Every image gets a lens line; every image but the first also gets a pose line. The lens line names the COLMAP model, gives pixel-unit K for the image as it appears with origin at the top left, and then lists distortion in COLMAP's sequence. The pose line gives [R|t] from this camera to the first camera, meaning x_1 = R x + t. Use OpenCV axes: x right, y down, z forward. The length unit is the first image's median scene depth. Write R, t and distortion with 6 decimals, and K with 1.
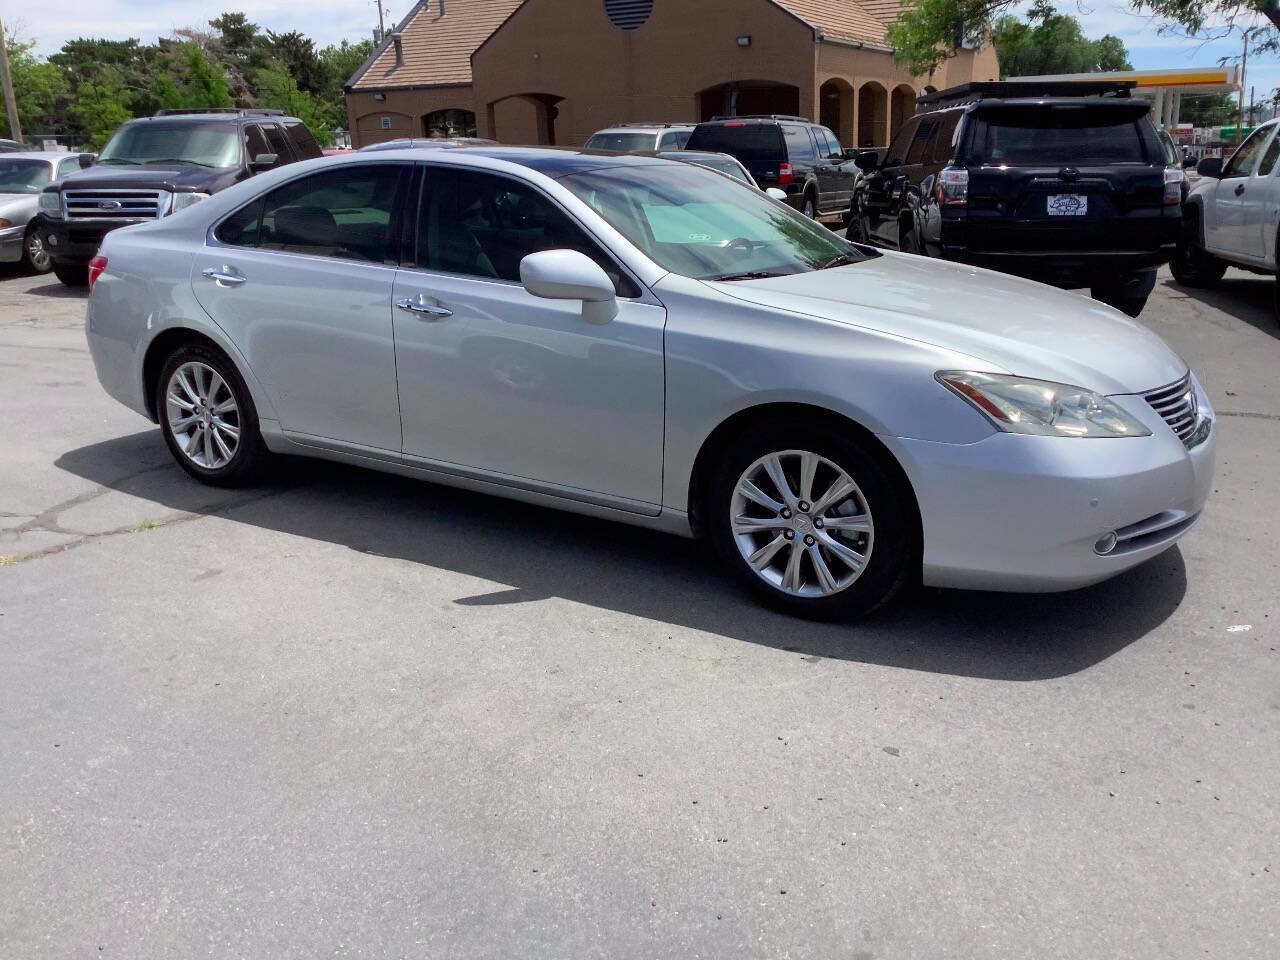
lens RADIAL K [[1124.7, 0, 623.0], [0, 1124.7, 457.0], [0, 0, 1]] dist [0.075419, -0.133018]
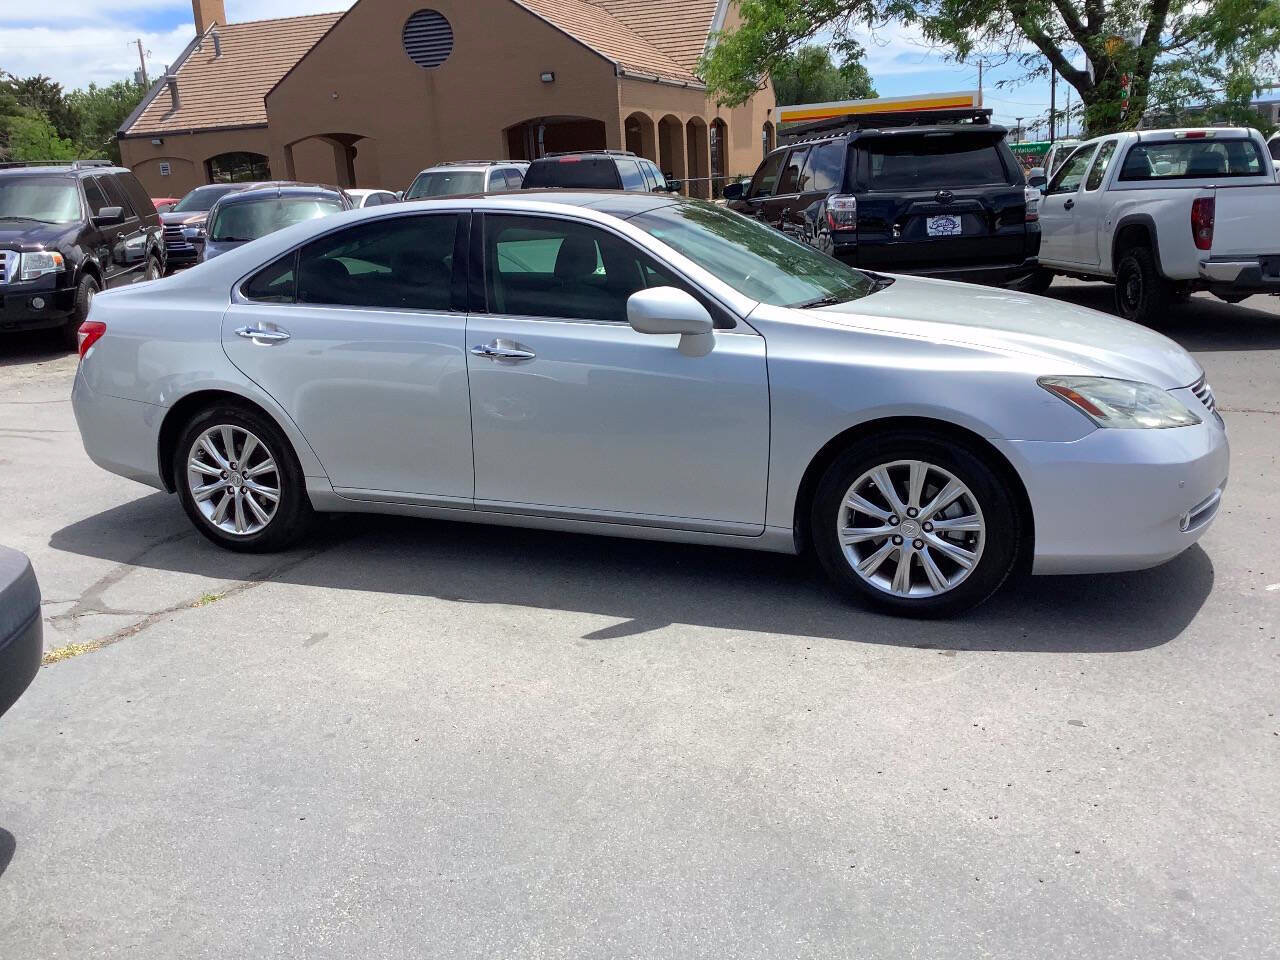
lens RADIAL K [[1142.1, 0, 641.7], [0, 1142.1, 453.3], [0, 0, 1]] dist [0.095744, -0.178018]
pose [[0.980371, -0.078372, 0.180918, -0.244675], [0.084736, 0.996018, -0.027705, -0.003230], [-0.178026, 0.042492, 0.983108, -0.023345]]
